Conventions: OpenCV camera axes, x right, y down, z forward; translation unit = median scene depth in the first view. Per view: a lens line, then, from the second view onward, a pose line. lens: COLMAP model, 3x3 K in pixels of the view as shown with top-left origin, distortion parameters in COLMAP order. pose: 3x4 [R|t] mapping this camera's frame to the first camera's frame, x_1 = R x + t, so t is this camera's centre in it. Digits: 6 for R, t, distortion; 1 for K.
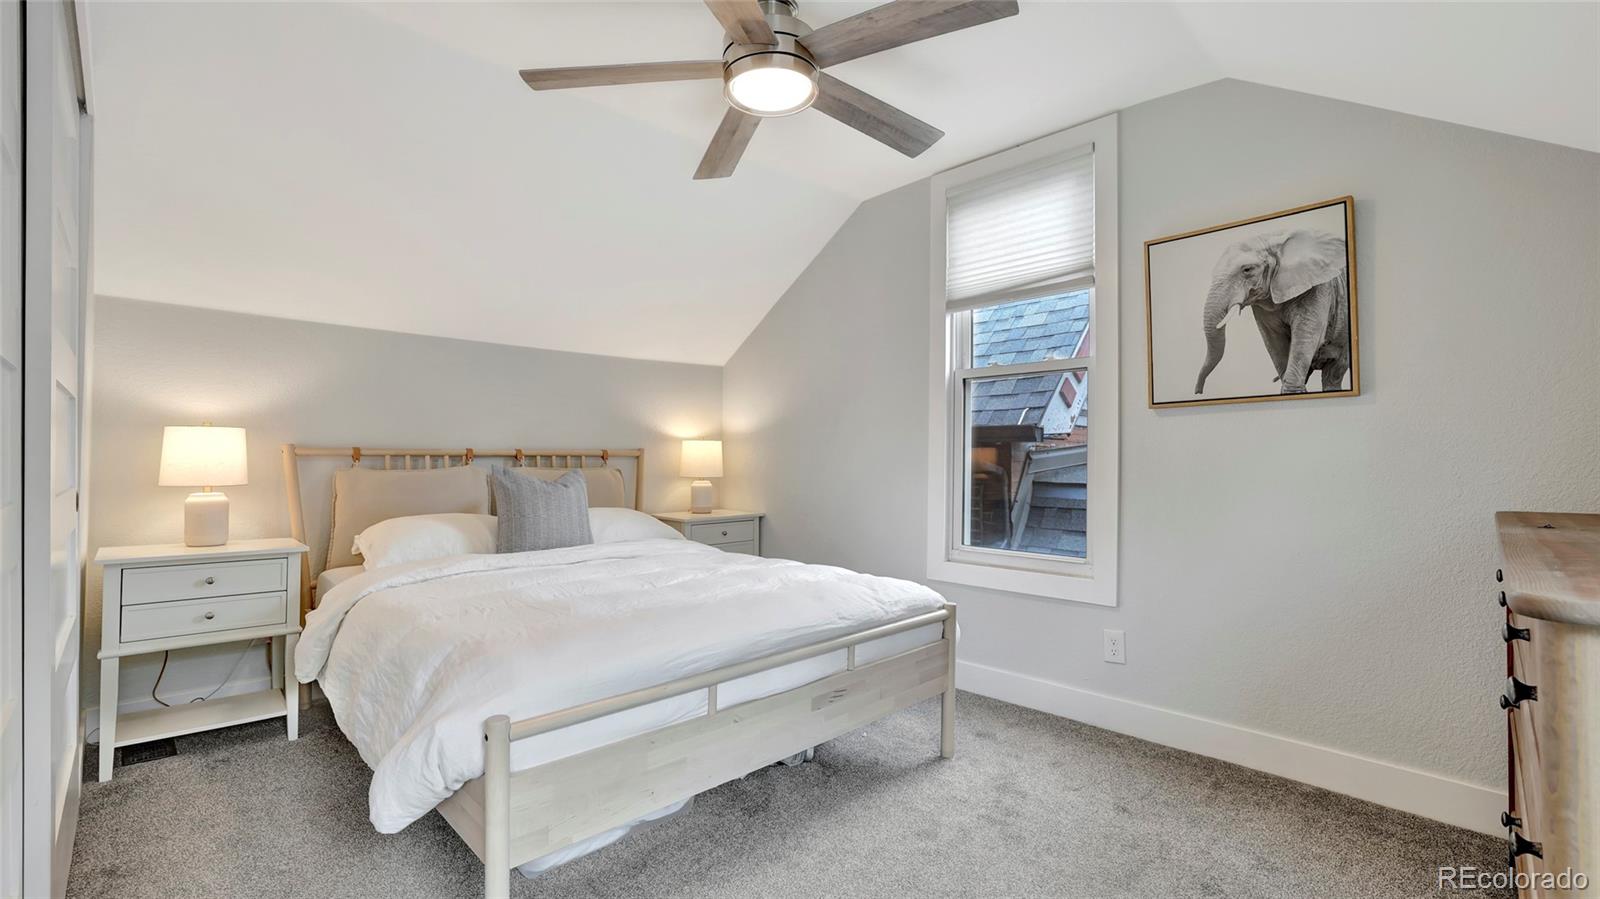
lens RADIAL K [[686.6, 0, 783.7], [0, 686.6, 444.1], [0, 0, 1]] dist [-0.021867, -0.000001]
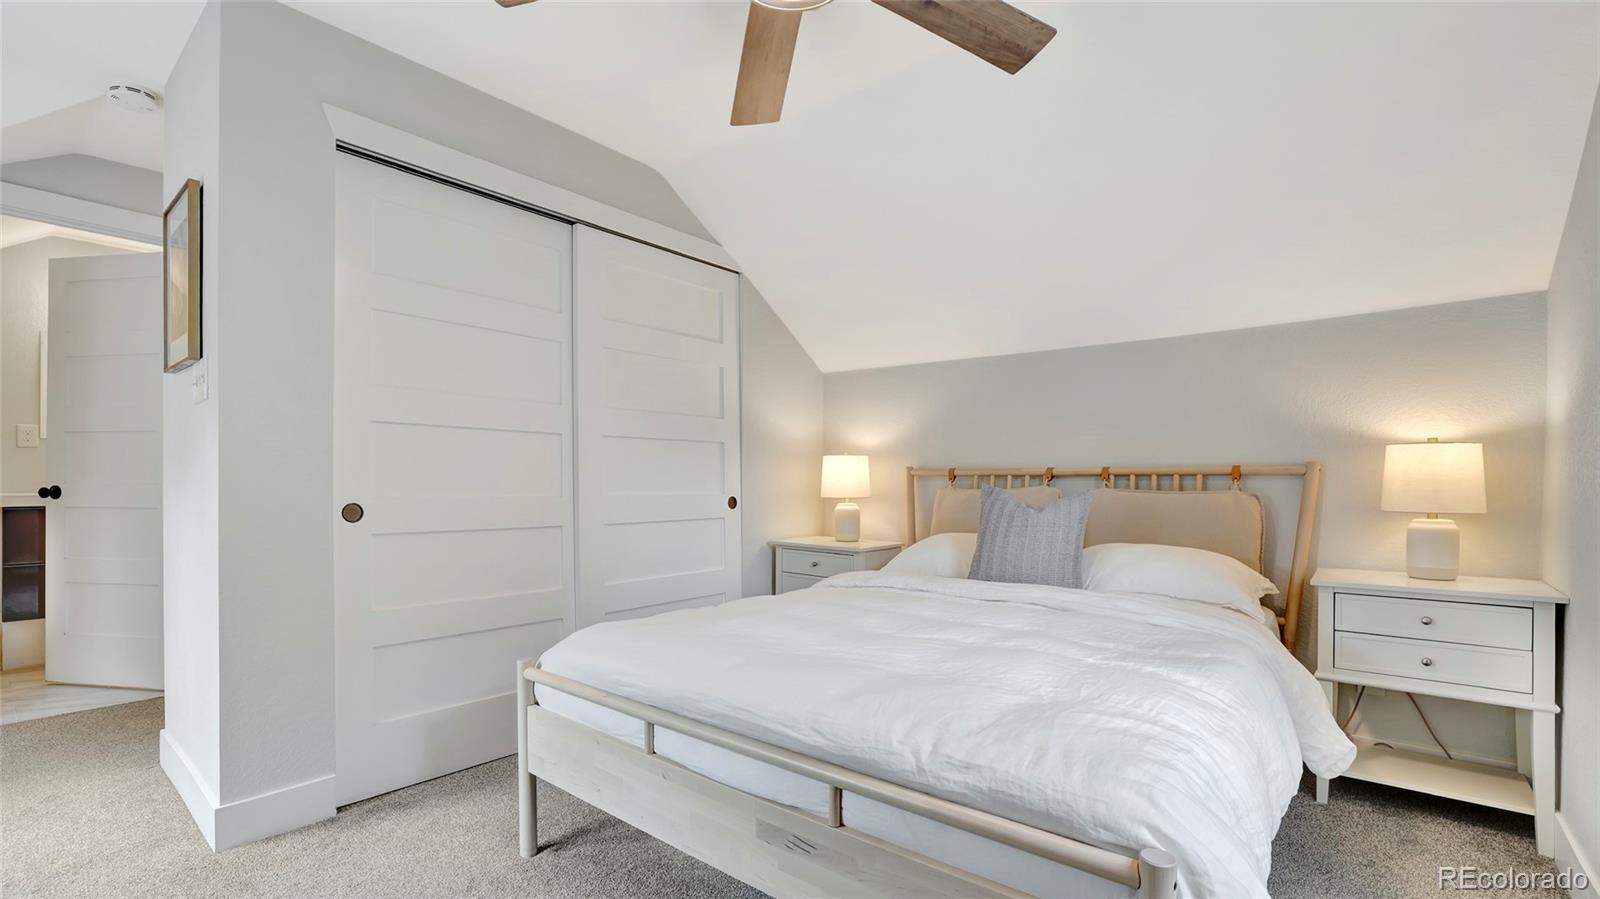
lens RADIAL K [[710.1, 0, 798.8], [0, 710.1, 467.5], [0, 0, 1]] dist [-0.037420, 0.017037]
pose [[0.119558, -0.019791, -0.992630, 0.489436], [0.018827, 0.999667, -0.017664, 0.019000], [0.992649, -0.016577, 0.119891, 0.619661]]
